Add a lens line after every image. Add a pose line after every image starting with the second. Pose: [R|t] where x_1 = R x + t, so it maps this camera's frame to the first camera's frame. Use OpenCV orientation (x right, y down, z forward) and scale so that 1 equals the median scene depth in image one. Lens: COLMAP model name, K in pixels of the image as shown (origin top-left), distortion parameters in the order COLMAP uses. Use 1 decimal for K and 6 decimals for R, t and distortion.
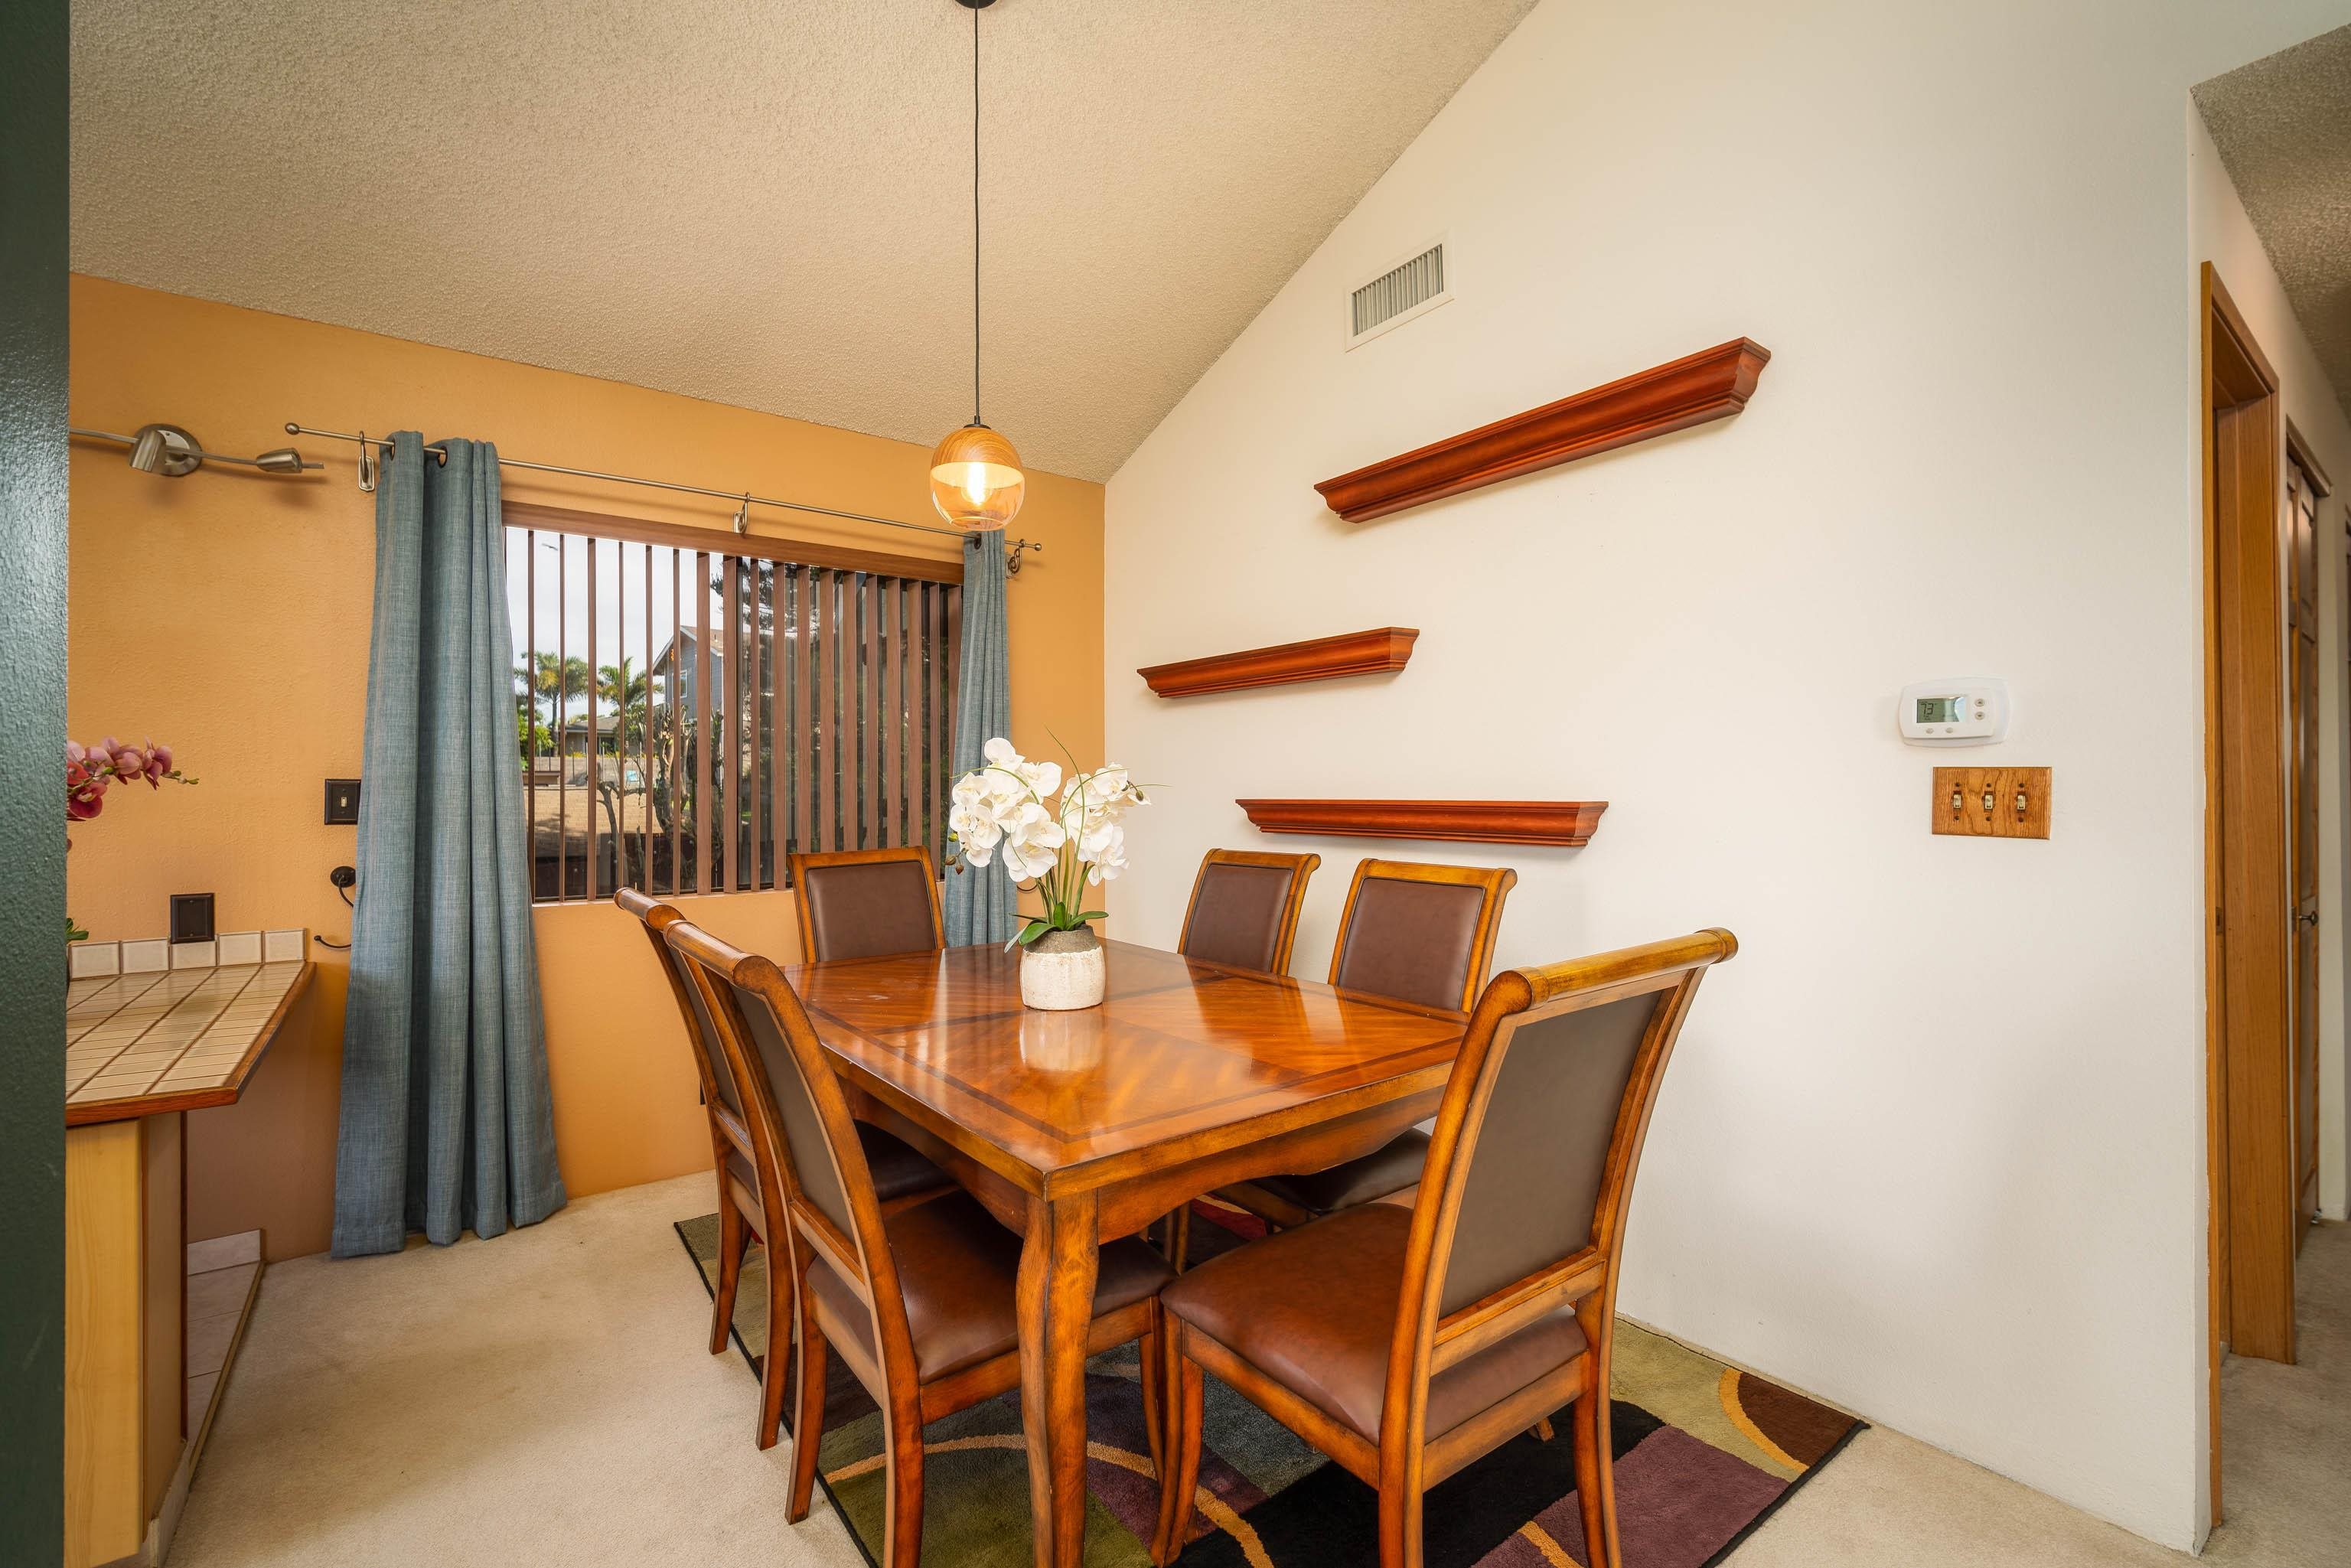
lens RADIAL K [[1019.2, 0, 1177.8], [0, 1019.2, 789.4], [0, 0, 1]] dist [-0.010875, 0.000654]
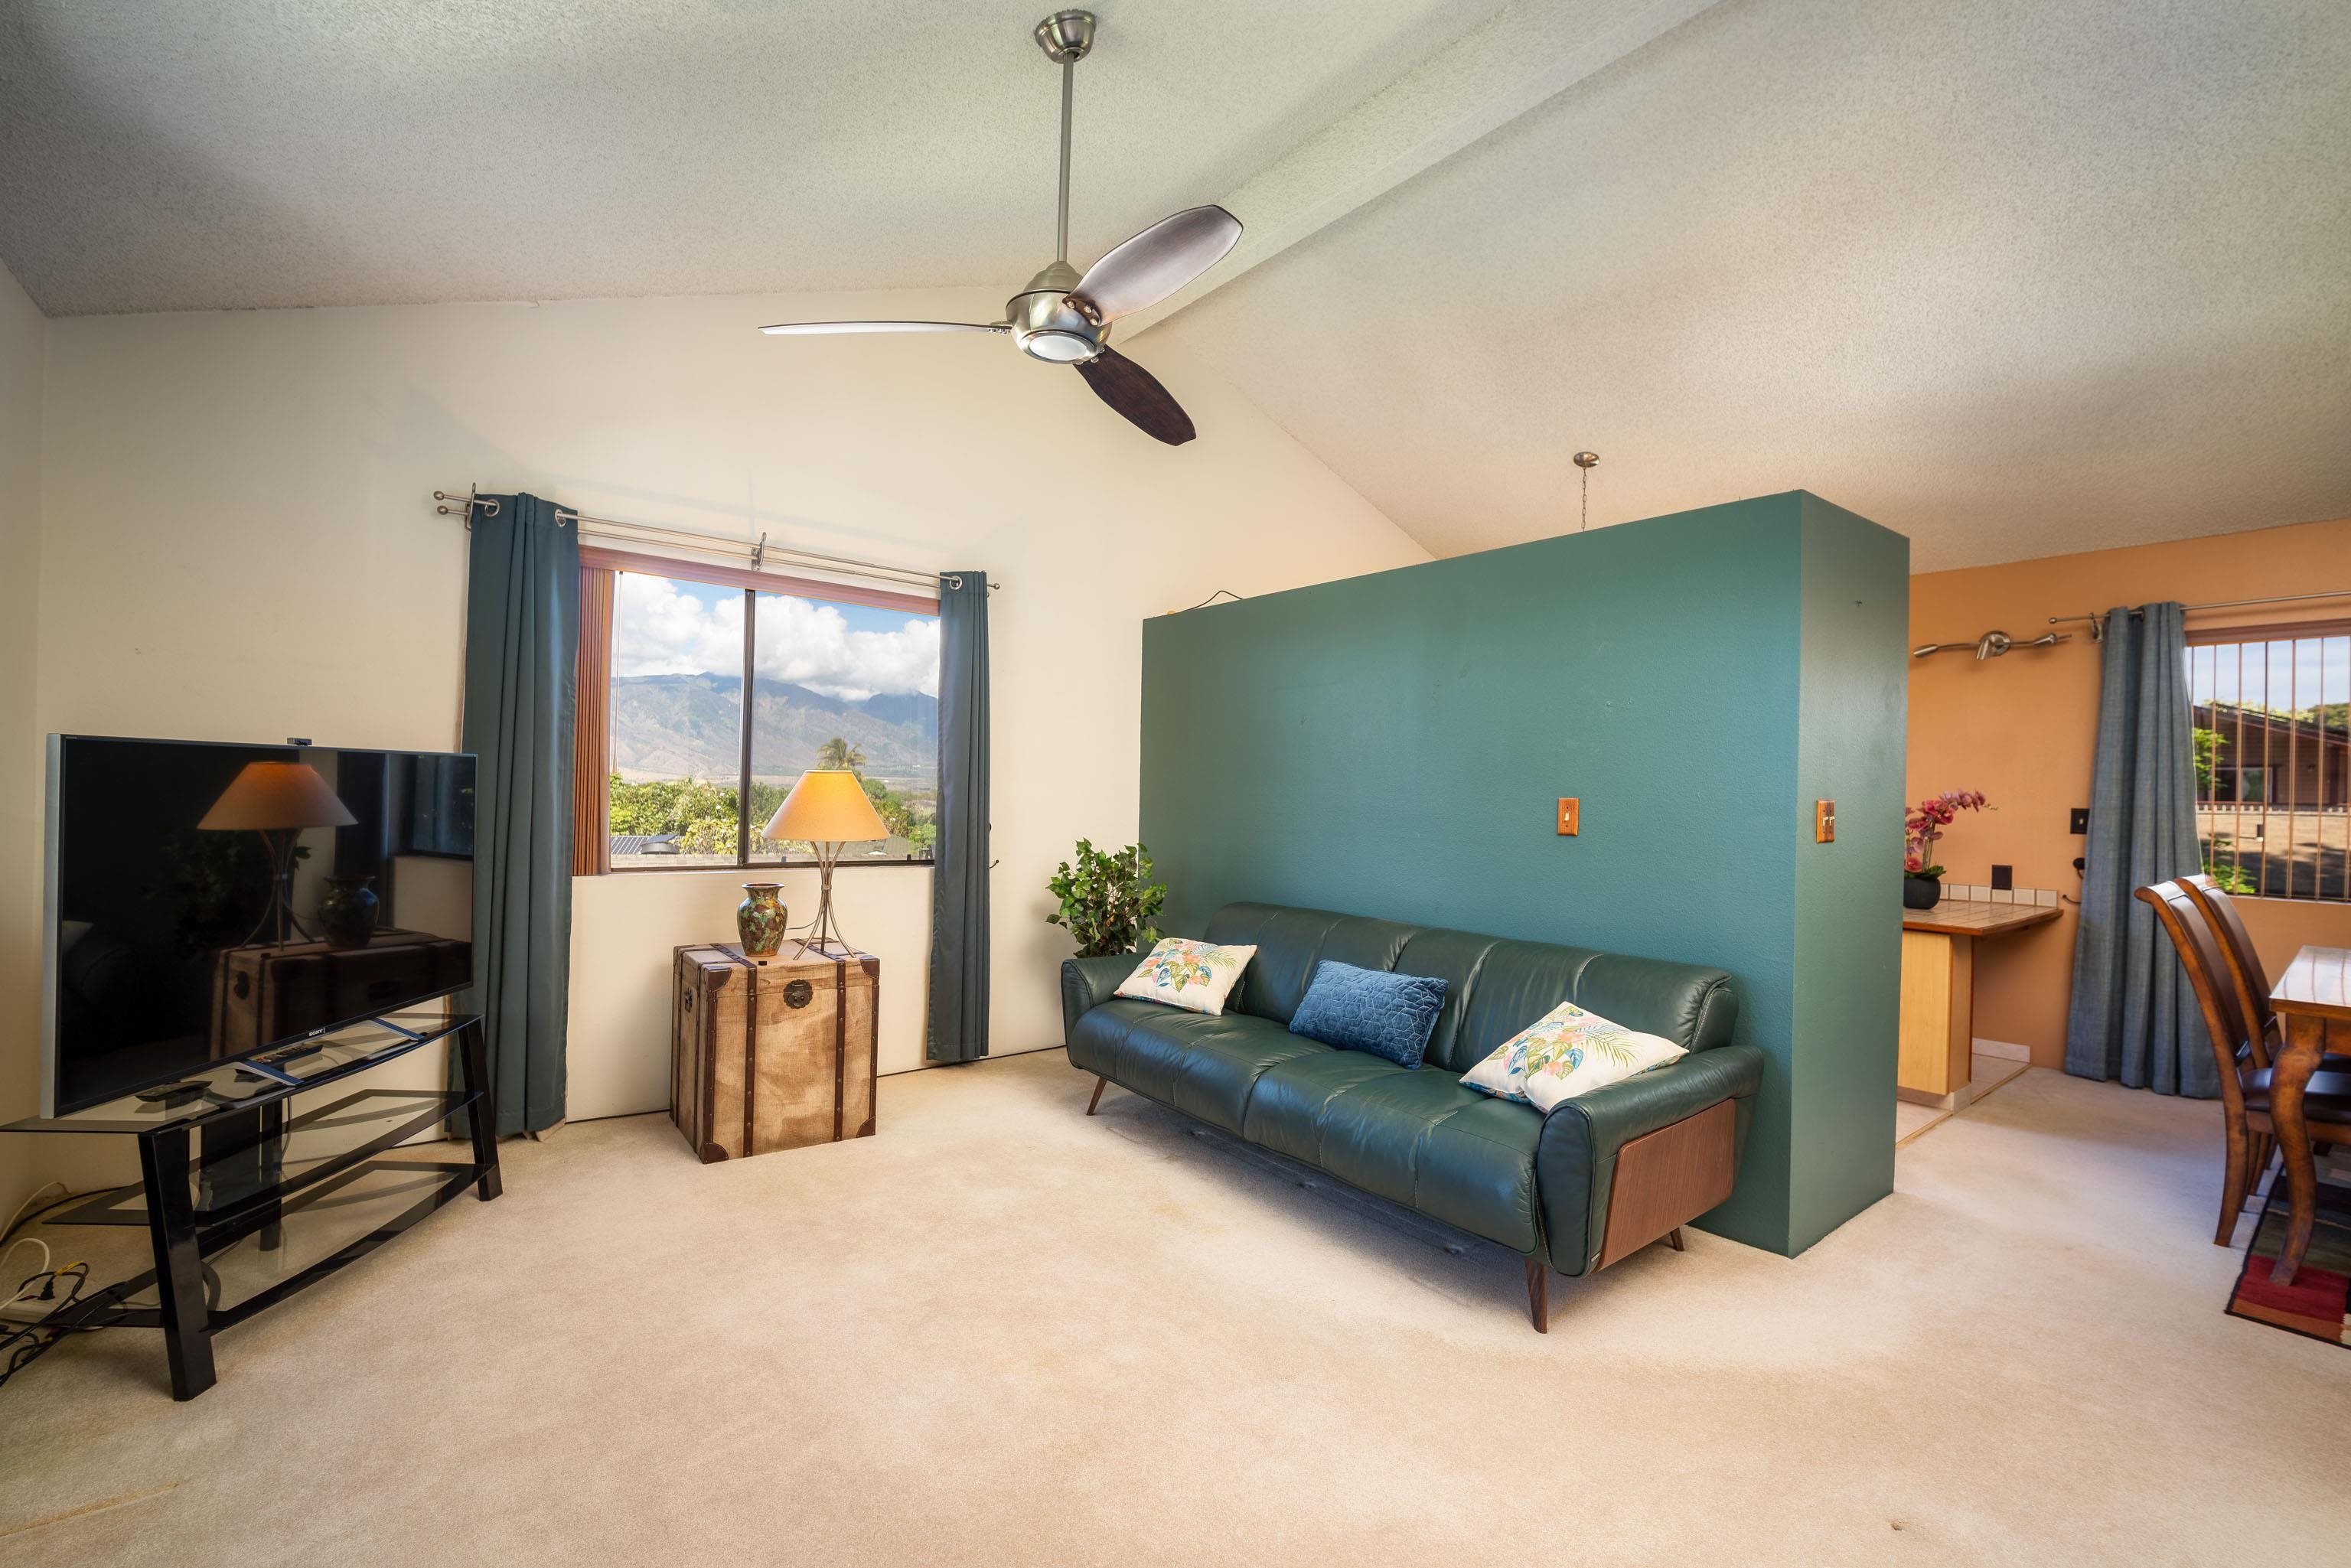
lens RADIAL K [[1019.2, 0, 1177.8], [0, 1019.2, 789.4], [0, 0, 1]] dist [-0.010875, 0.000654]
pose [[0.040902, 0.000037, -0.999163, 0.883268], [-0.023969, 0.999712, -0.000944, -0.003713], [0.998876, 0.023988, 0.040891, -0.655779]]
